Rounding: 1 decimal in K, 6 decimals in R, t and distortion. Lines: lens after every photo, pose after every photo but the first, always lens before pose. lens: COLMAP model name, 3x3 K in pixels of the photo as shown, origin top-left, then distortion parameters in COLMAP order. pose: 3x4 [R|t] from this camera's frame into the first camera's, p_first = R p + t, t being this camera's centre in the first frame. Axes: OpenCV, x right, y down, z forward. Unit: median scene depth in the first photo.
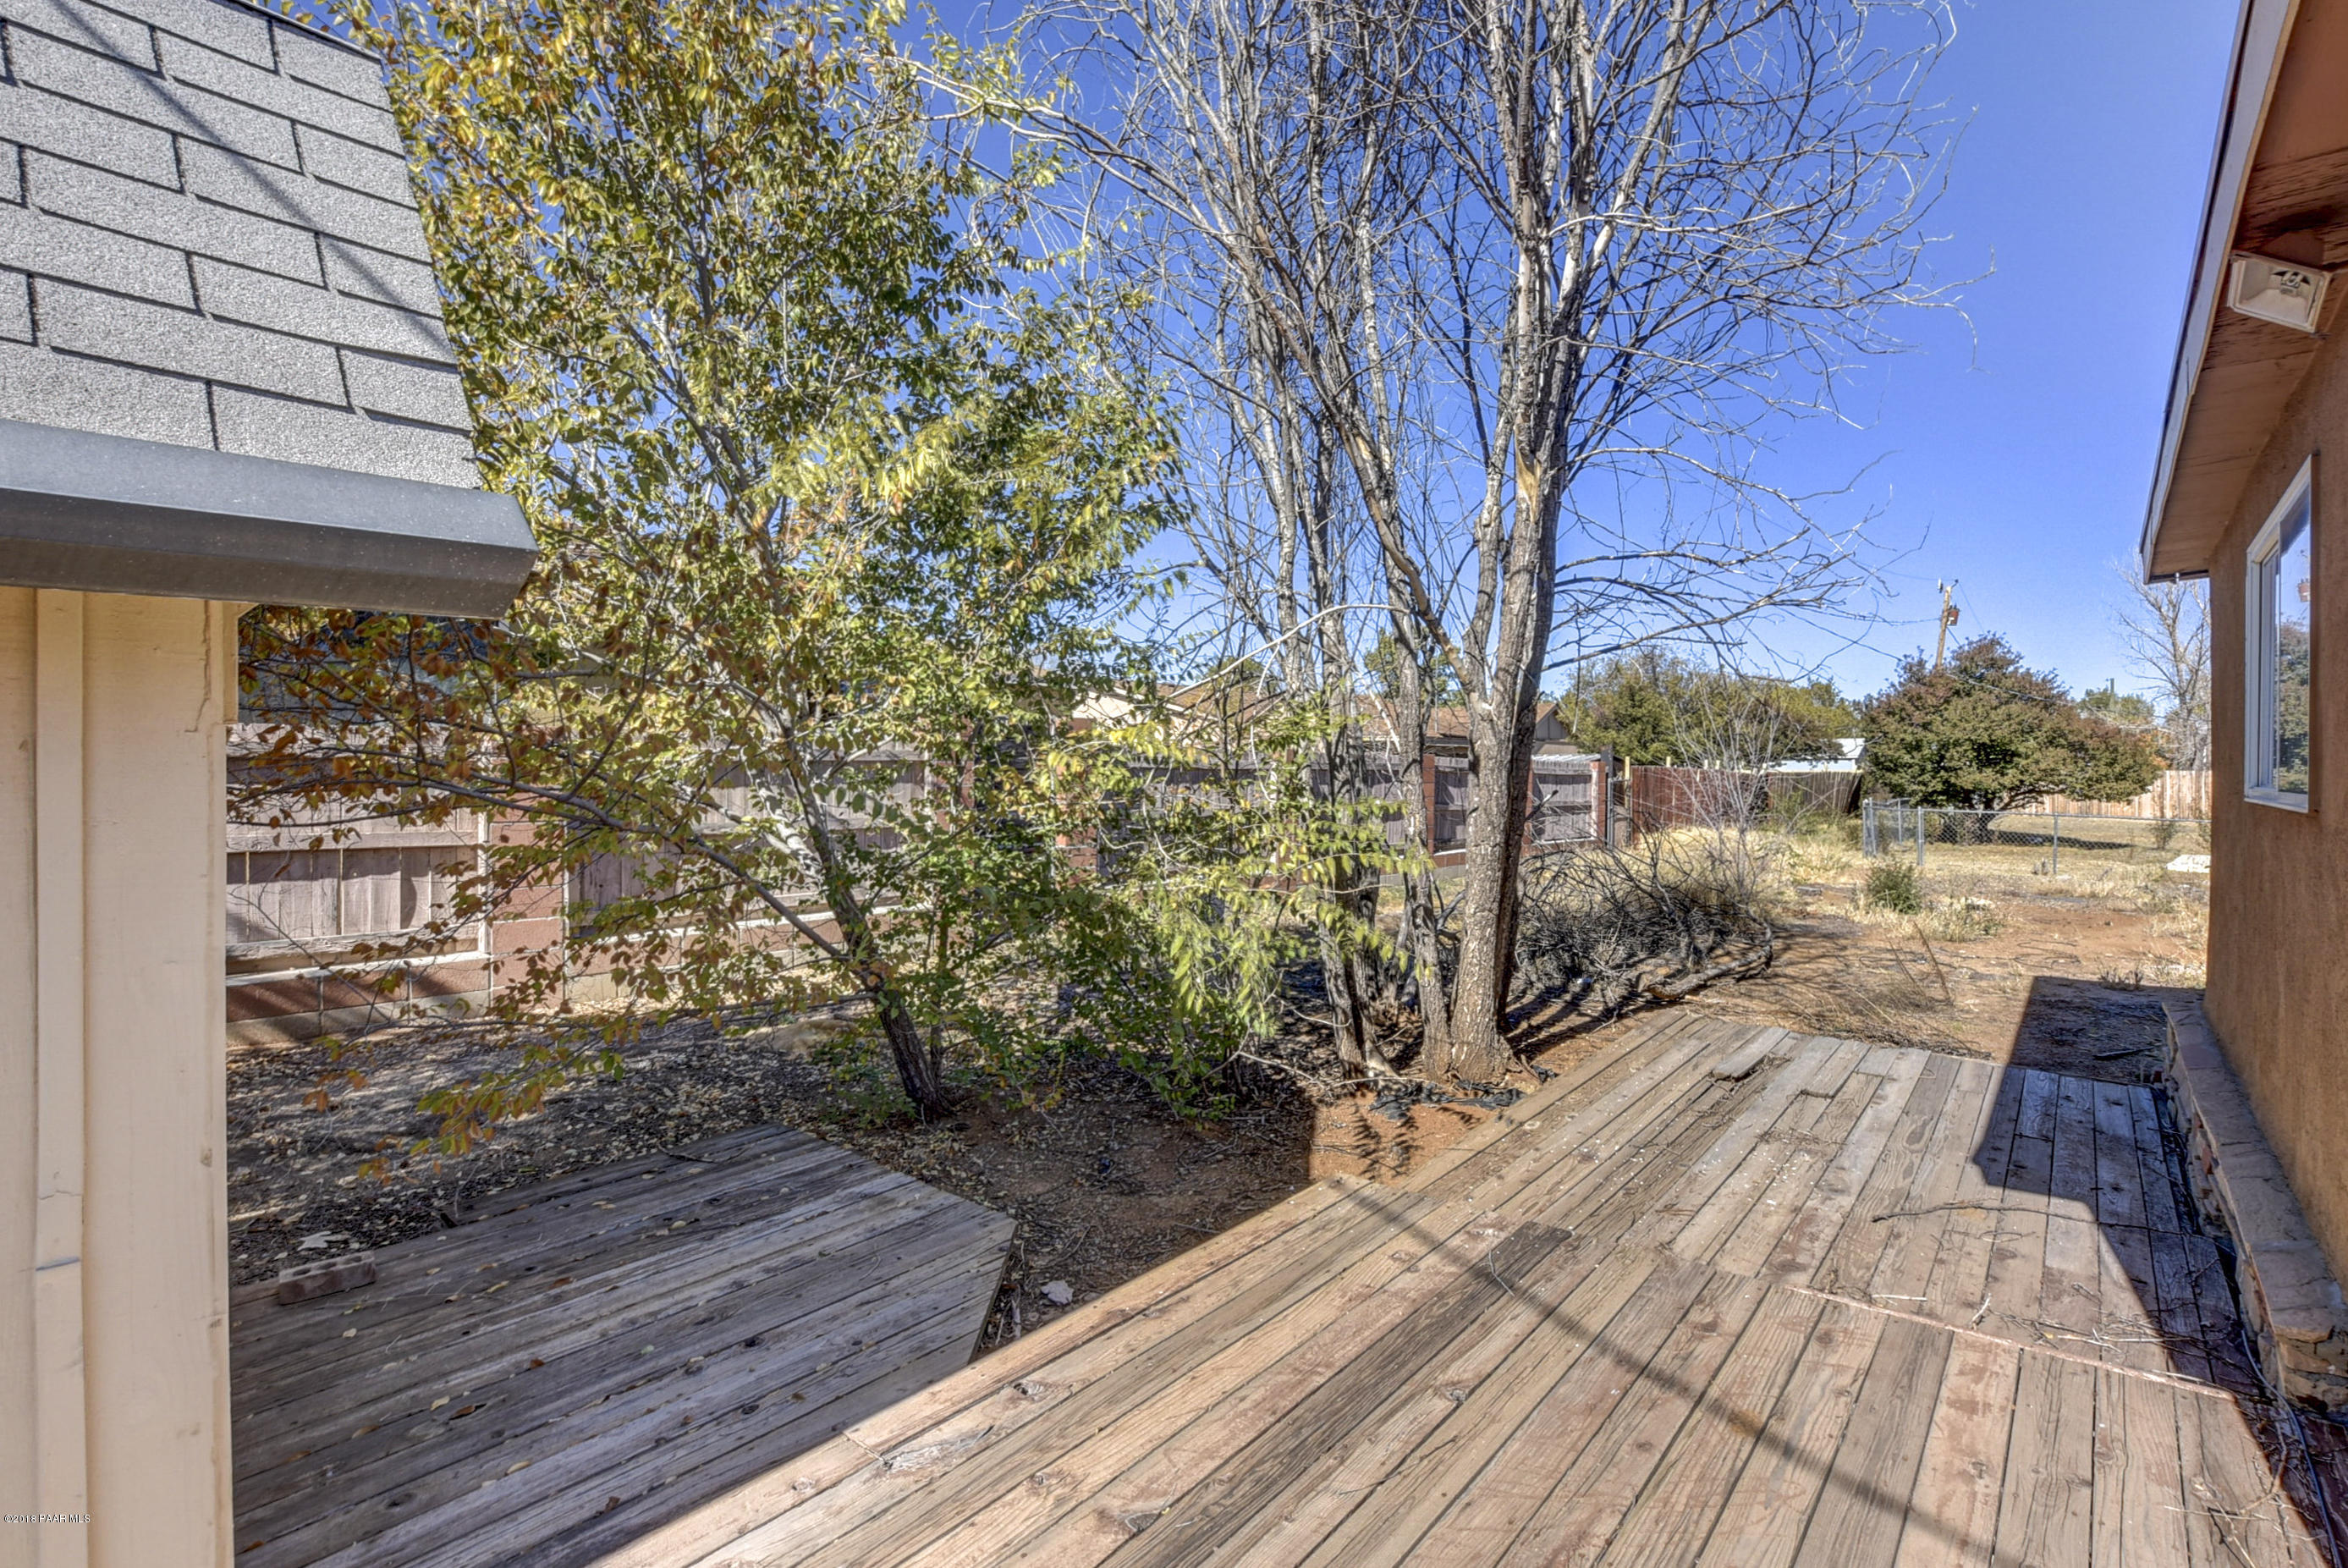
lens RADIAL K [[1144.6, 0, 1249.1], [0, 1144.6, 799.7], [0, 0, 1]] dist [-0.015783, -0.000283]
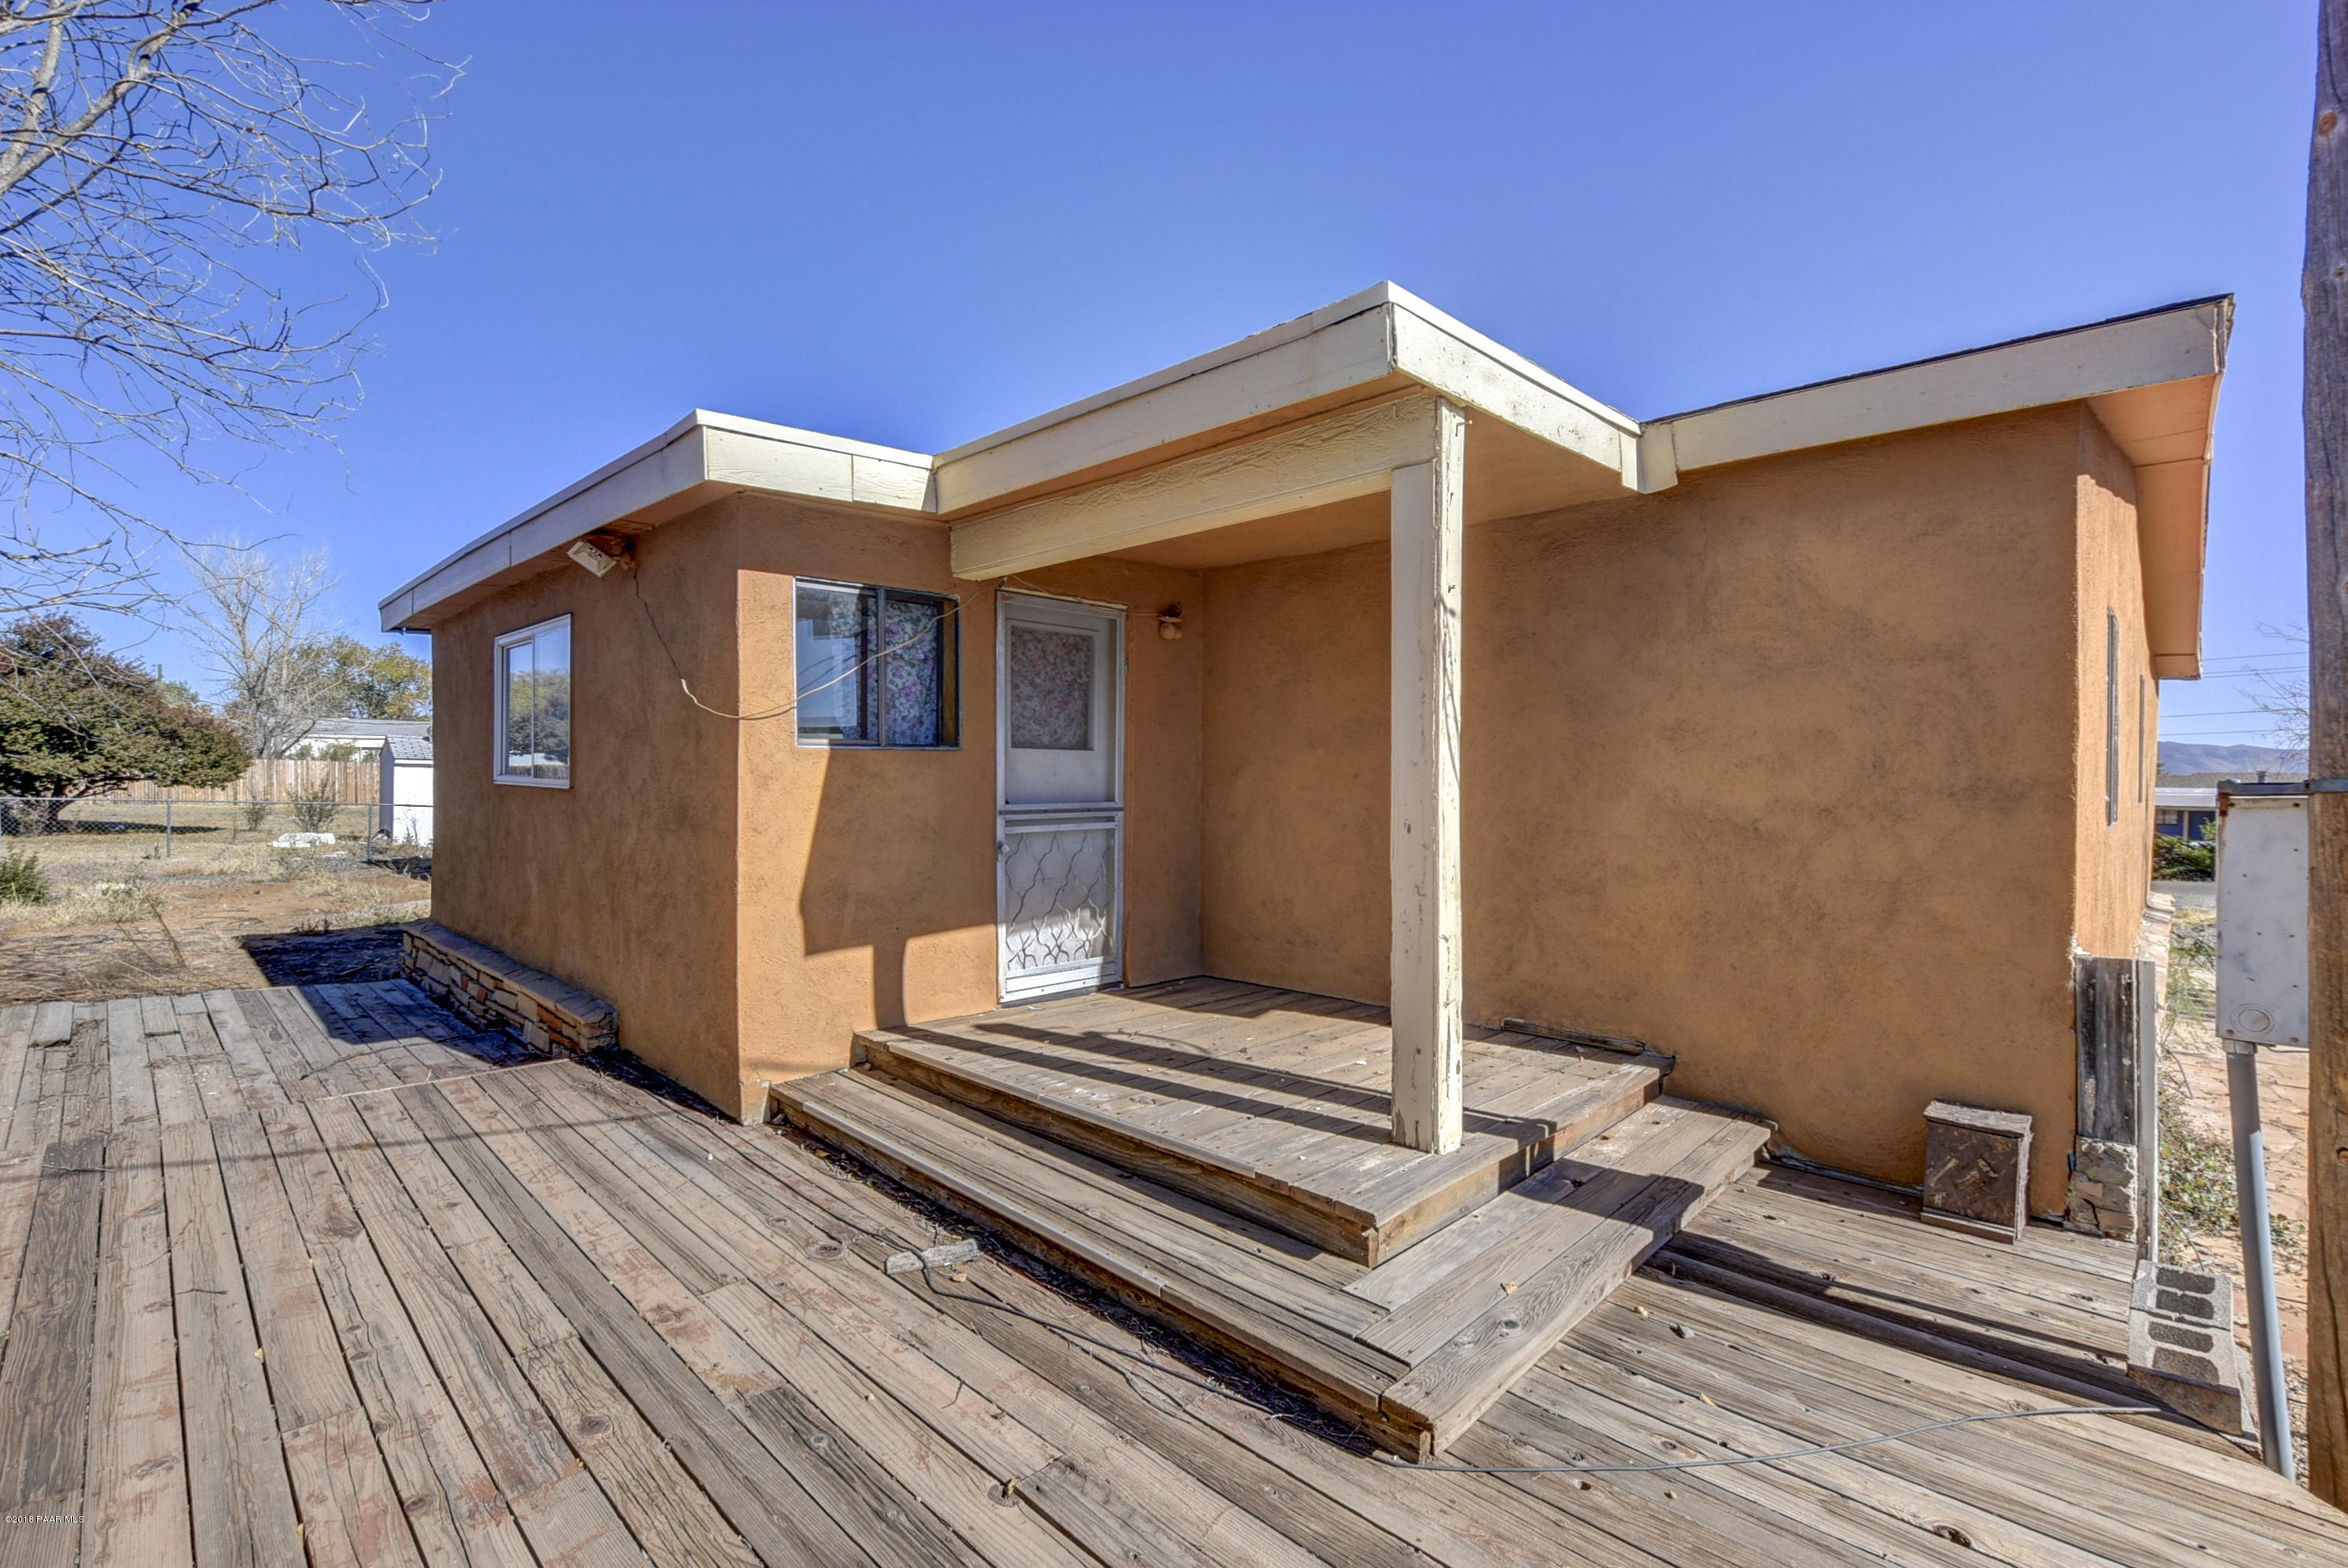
lens RADIAL K [[1034.3, 0, 1180.4], [0, 1034.3, 779.0], [0, 0, 1]] dist [-0.016472, 0.003428]
pose [[0.132217, 0.000673, 0.991221, -0.331868], [0.005809, 0.999982, -0.001454, 0.001219], [-0.991204, 0.005950, 0.132211, -0.152406]]
